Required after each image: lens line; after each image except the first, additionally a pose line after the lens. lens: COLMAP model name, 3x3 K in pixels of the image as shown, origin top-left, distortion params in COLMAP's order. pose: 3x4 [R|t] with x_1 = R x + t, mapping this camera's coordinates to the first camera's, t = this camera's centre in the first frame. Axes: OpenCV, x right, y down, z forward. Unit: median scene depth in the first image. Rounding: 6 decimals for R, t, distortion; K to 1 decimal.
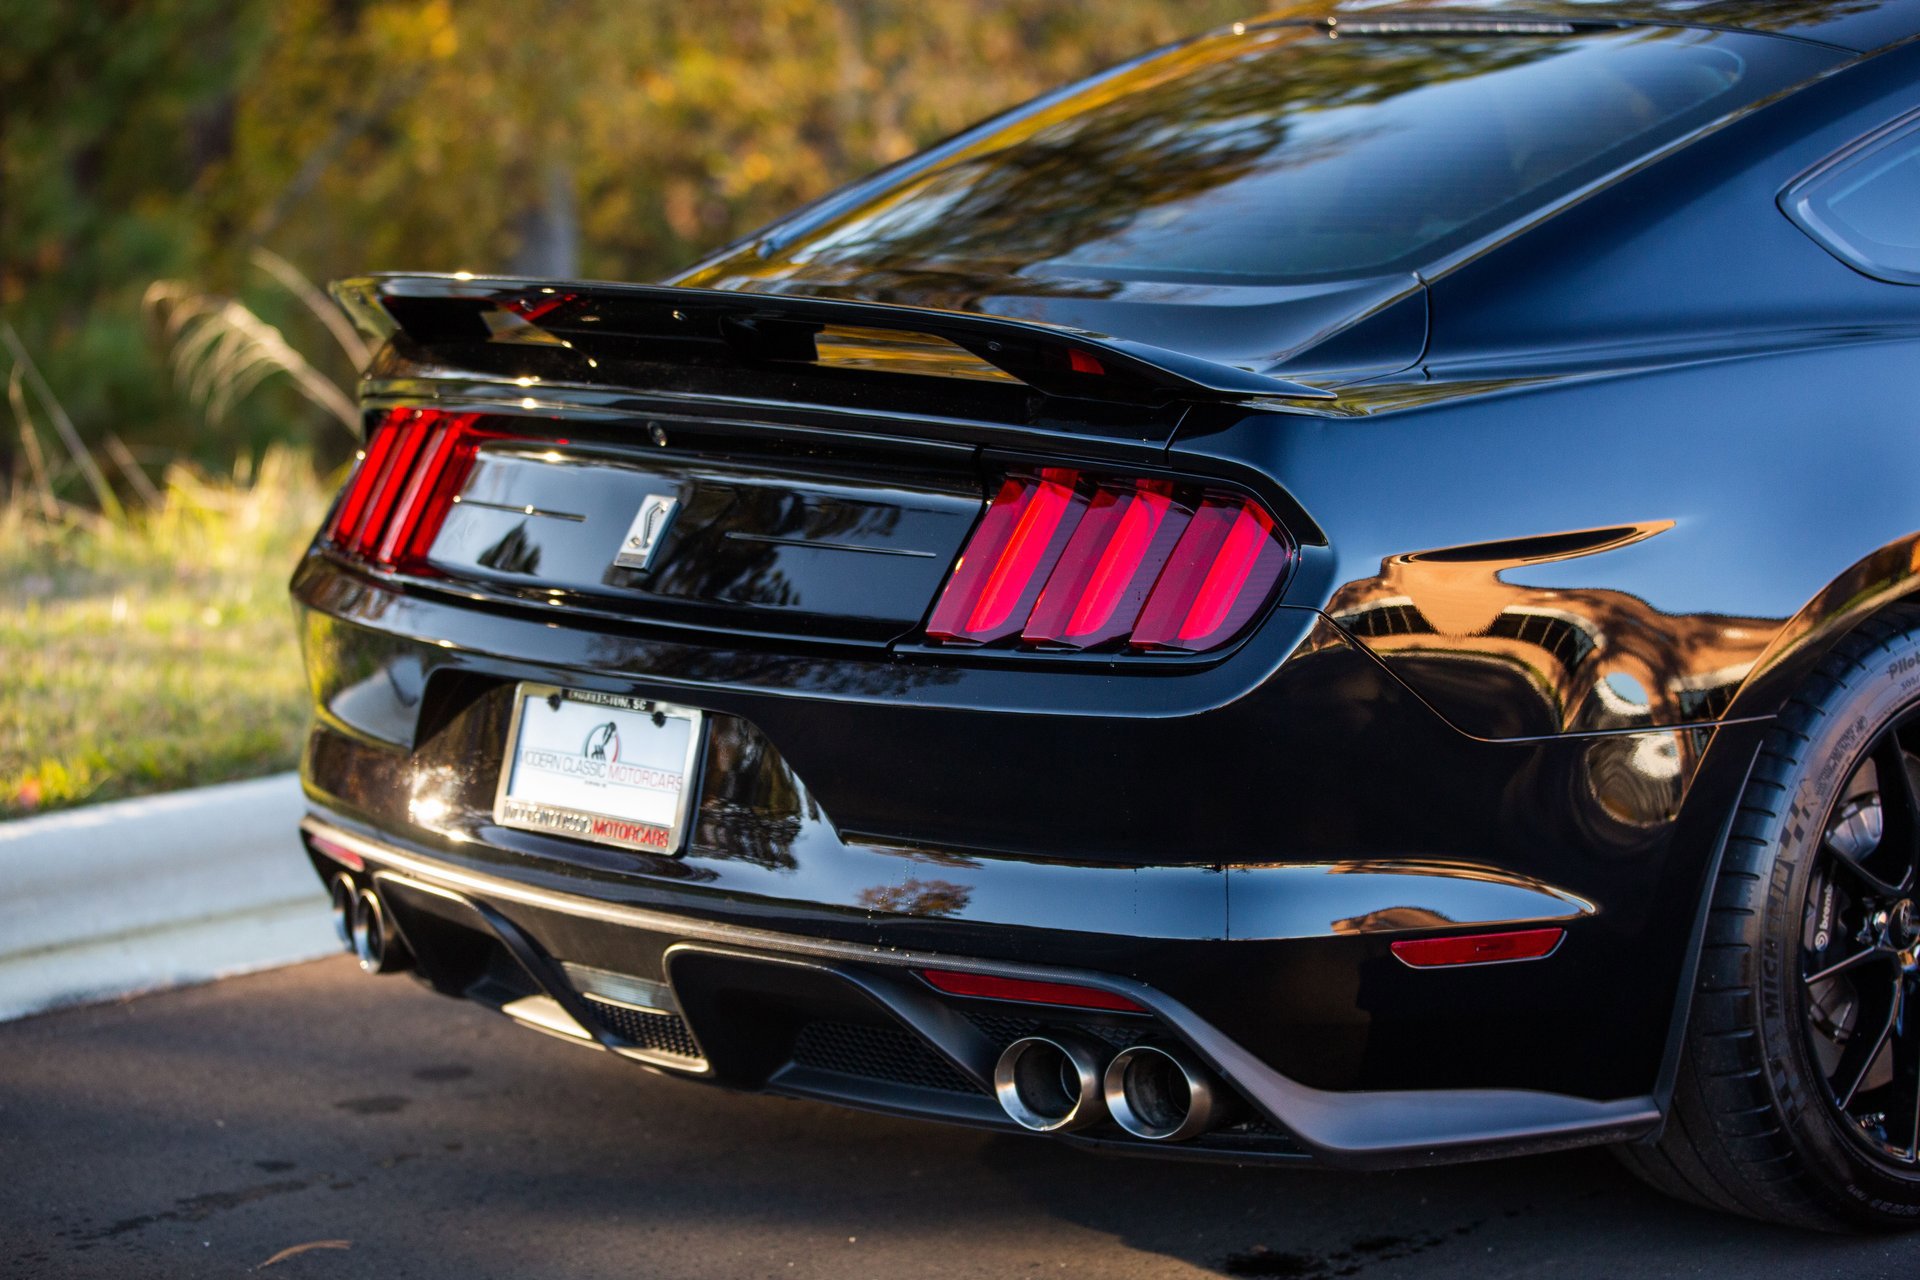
lens RADIAL K [[5385.9, 0, 960.0], [0, 5385.9, 640.0], [0, 0, 1]] dist [0.001319, -0.962192]
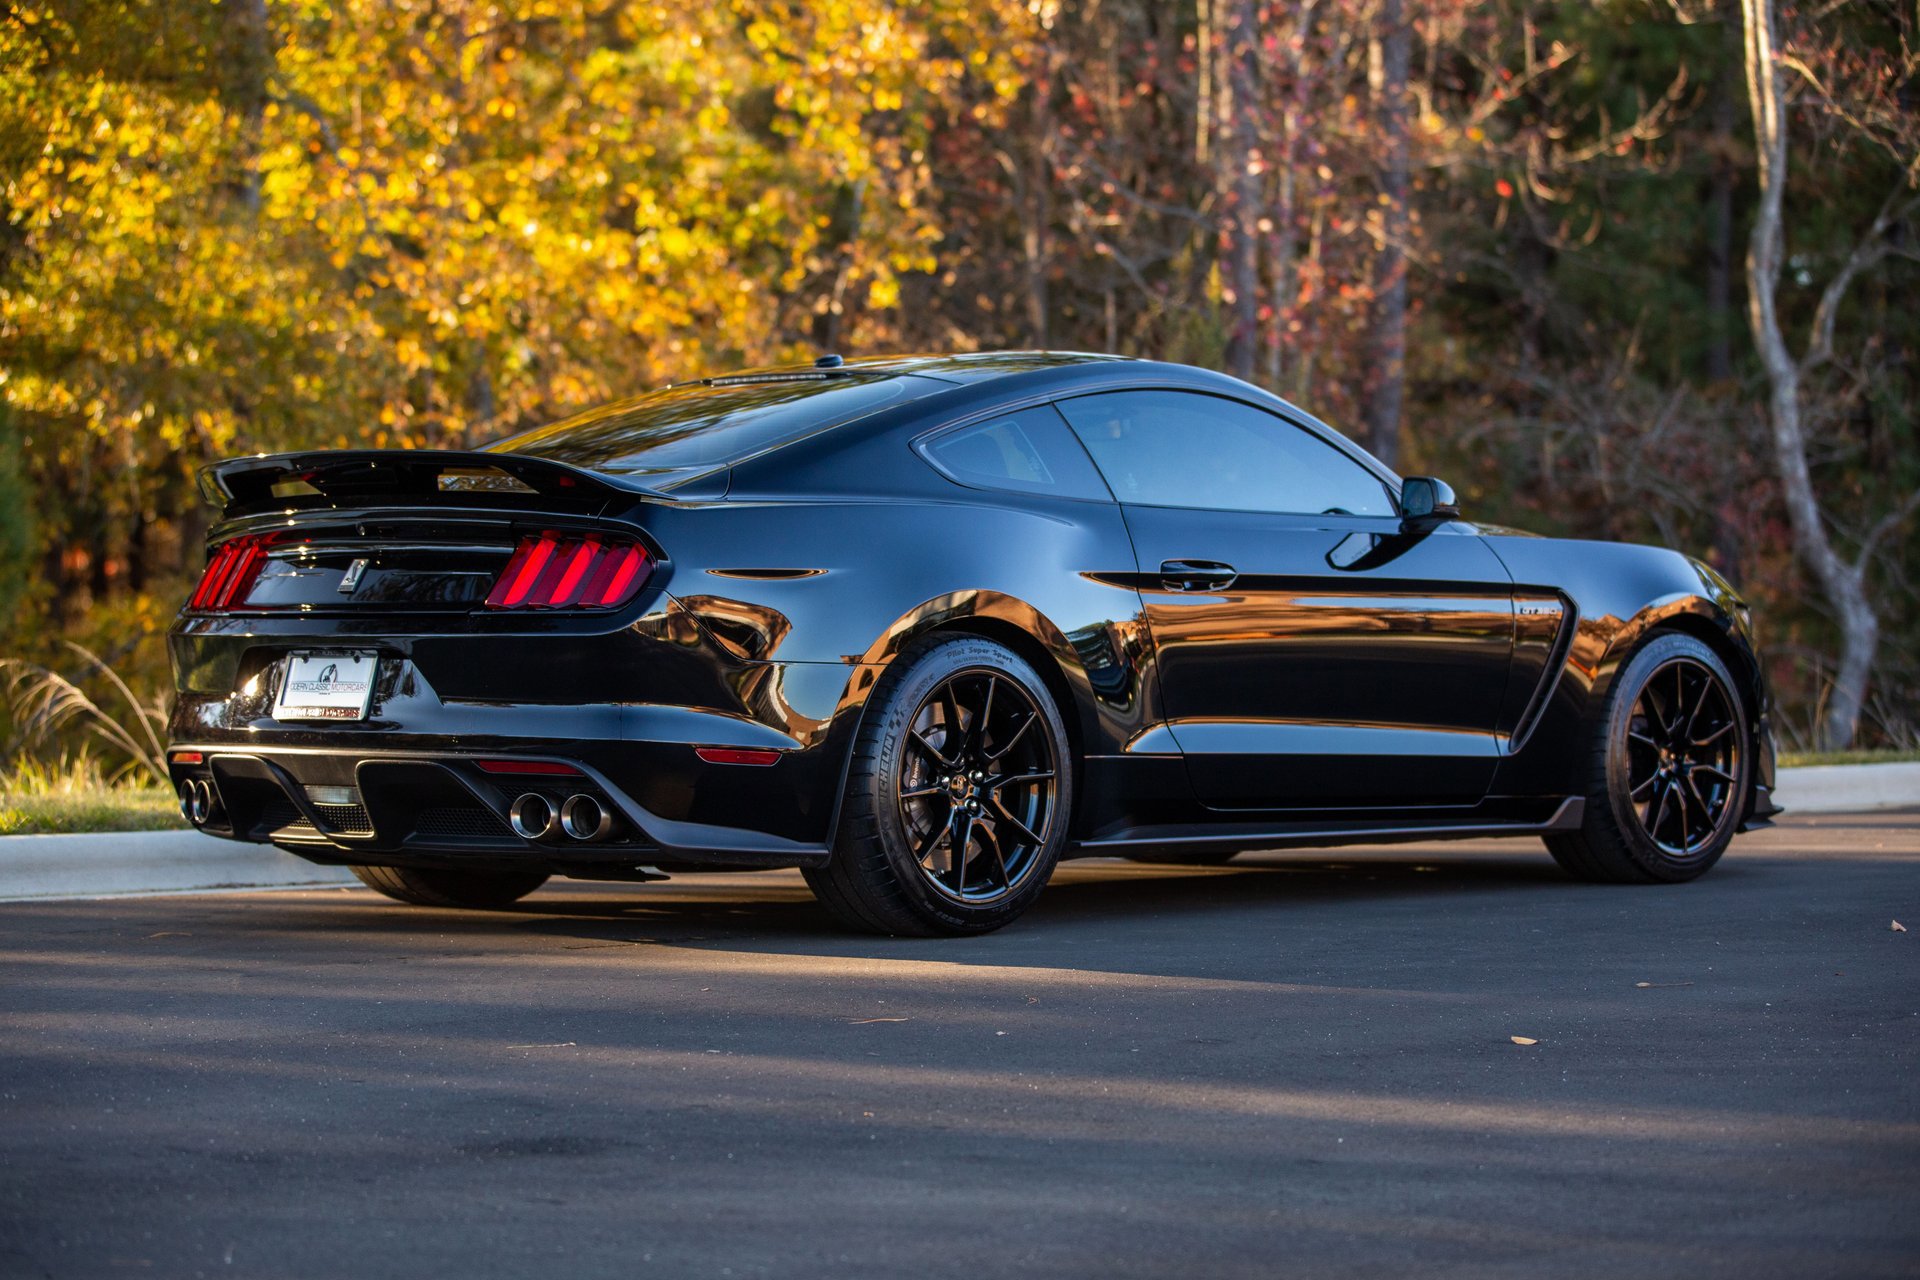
lens RADIAL K [[5385.9, 0, 960.0], [0, 5385.9, 640.0], [0, 0, 1]] dist [0.001319, -0.962192]
pose [[0.997516, 0.029230, 0.064083, 0.043414], [-0.019814, 0.989534, -0.142934, 0.302334], [-0.067590, 0.141309, 0.987655, -1.081647]]
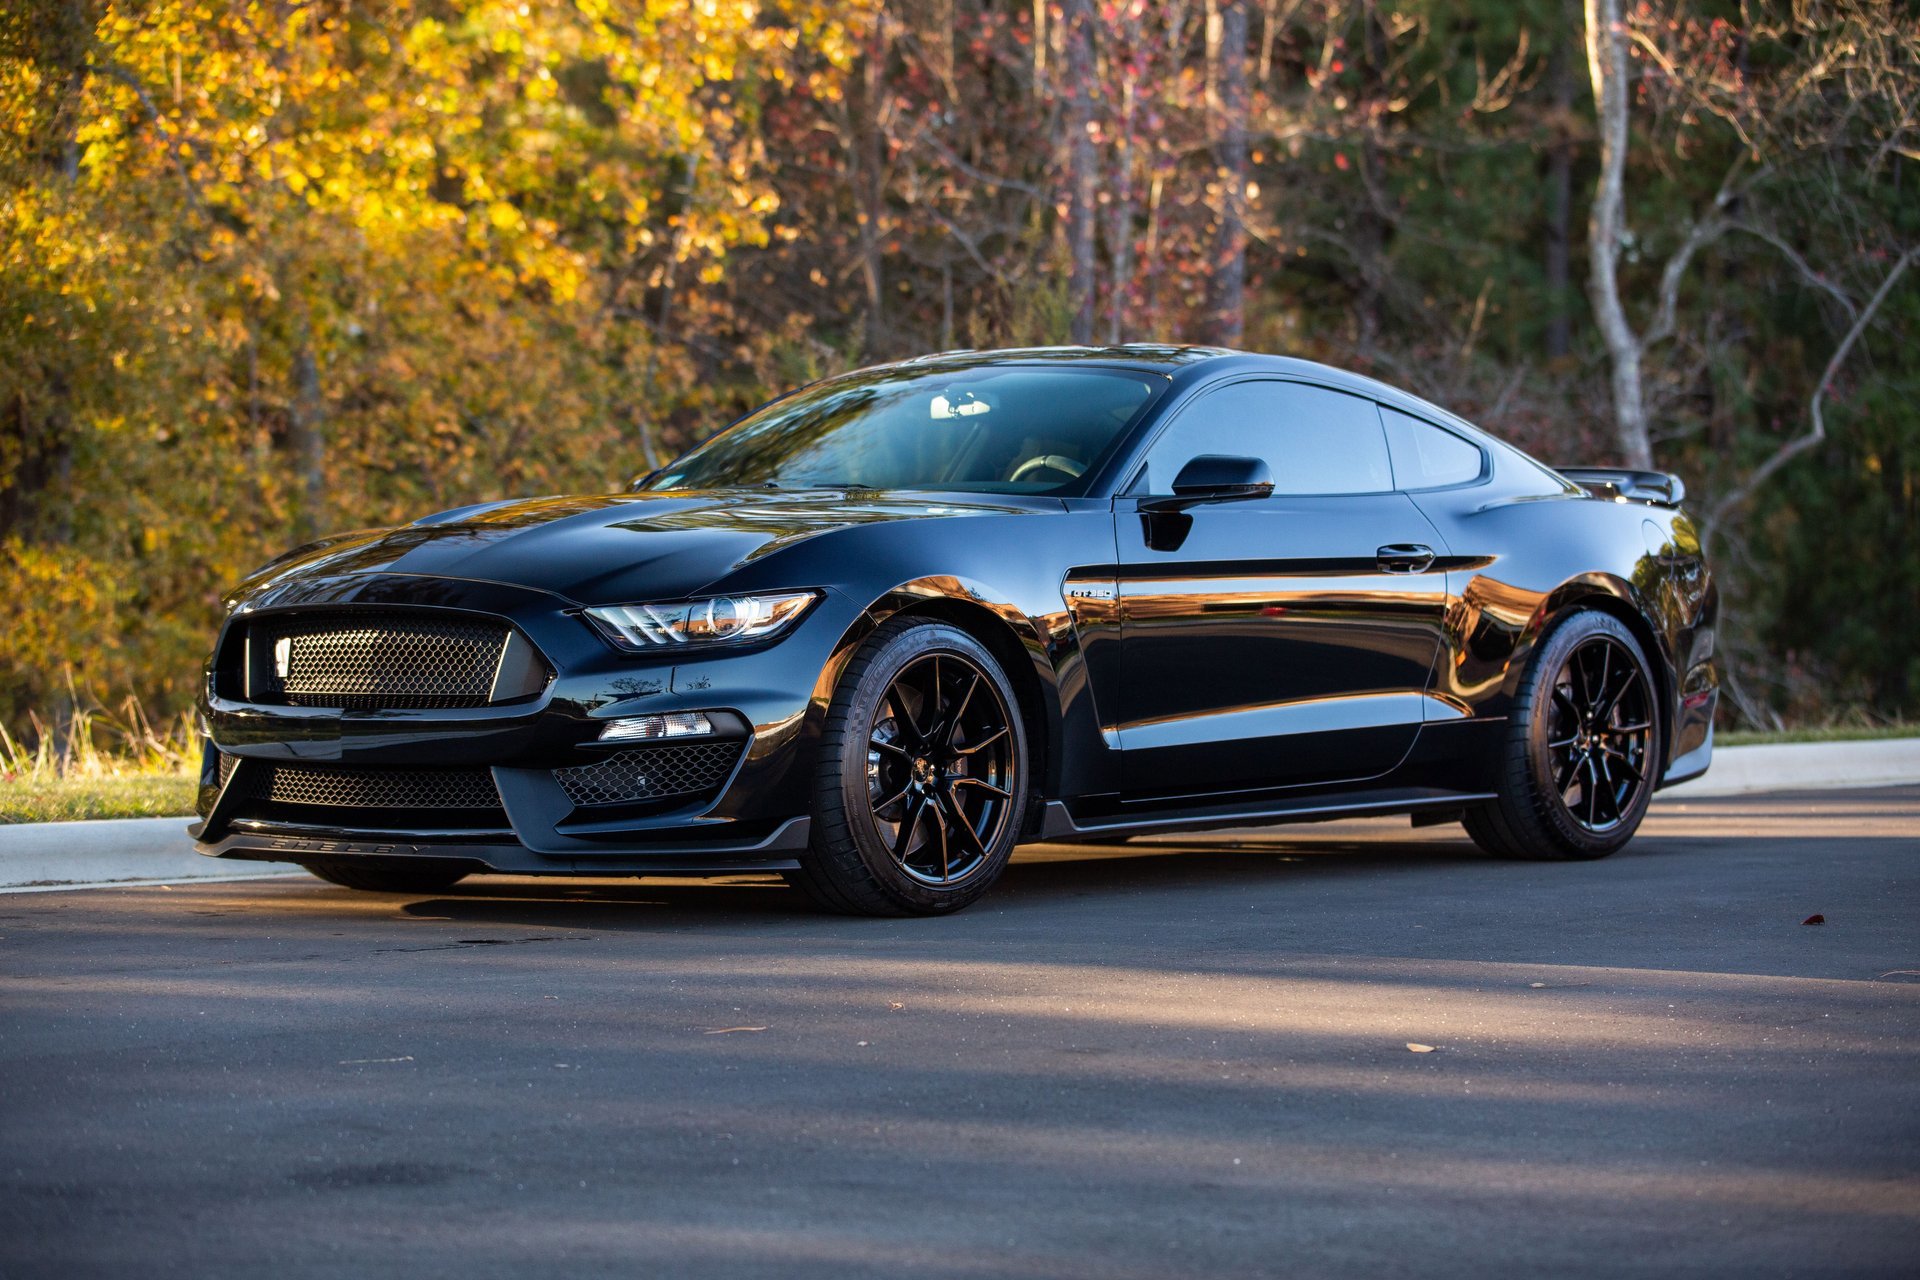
lens RADIAL K [[5385.9, 0, 960.0], [0, 5385.9, 640.0], [0, 0, 1]] dist [0.001319, -0.962192]
pose [[0.995006, 0.026061, 0.096356, 0.039442], [-0.012411, 0.990126, -0.139631, 0.286045], [-0.099044, 0.137738, 0.985504, -0.978460]]
